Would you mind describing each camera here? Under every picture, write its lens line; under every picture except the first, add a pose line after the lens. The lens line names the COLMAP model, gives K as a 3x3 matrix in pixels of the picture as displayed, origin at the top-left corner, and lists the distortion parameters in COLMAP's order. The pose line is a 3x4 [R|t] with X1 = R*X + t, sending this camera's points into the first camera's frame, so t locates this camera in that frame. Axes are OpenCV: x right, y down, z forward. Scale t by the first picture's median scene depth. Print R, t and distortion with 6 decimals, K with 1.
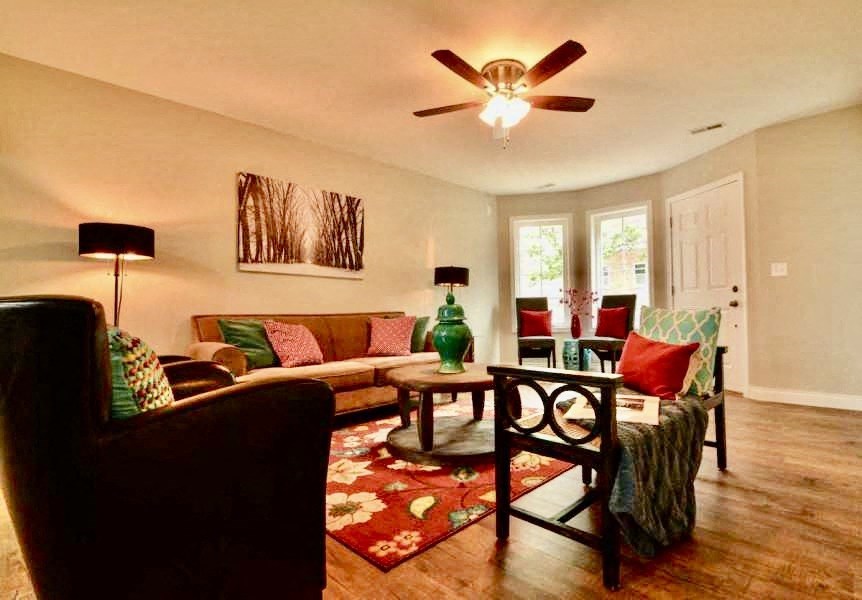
lens RADIAL K [[483.4, 0, 435.5], [0, 483.4, 300.8], [0, 0, 1]] dist [0.005914, 0.000397]
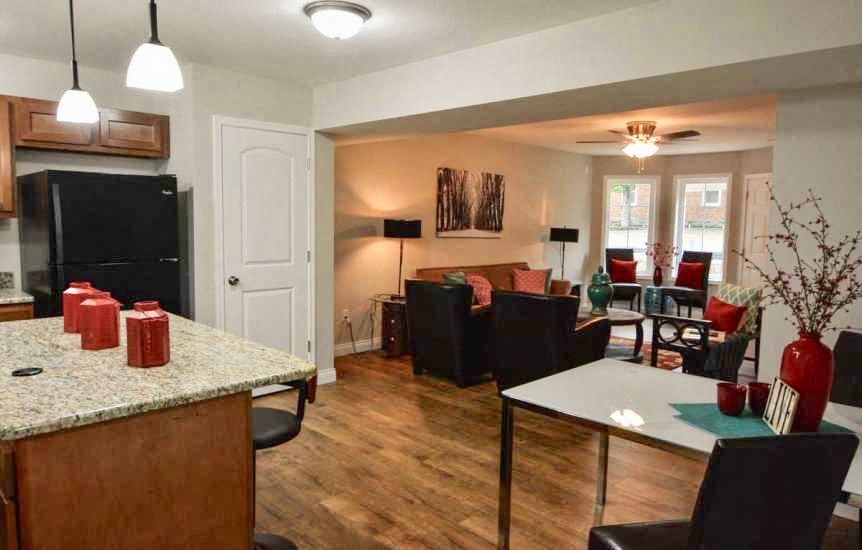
lens RADIAL K [[612.5, 0, 428.0], [0, 612.5, 274.2], [0, 0, 1]] dist [0.007585, 0.000682]
pose [[0.998903, 0.039729, -0.024784, -0.313979], [-0.037025, 0.994158, 0.101390, -0.110759], [0.028667, -0.100361, 0.994538, -0.675523]]
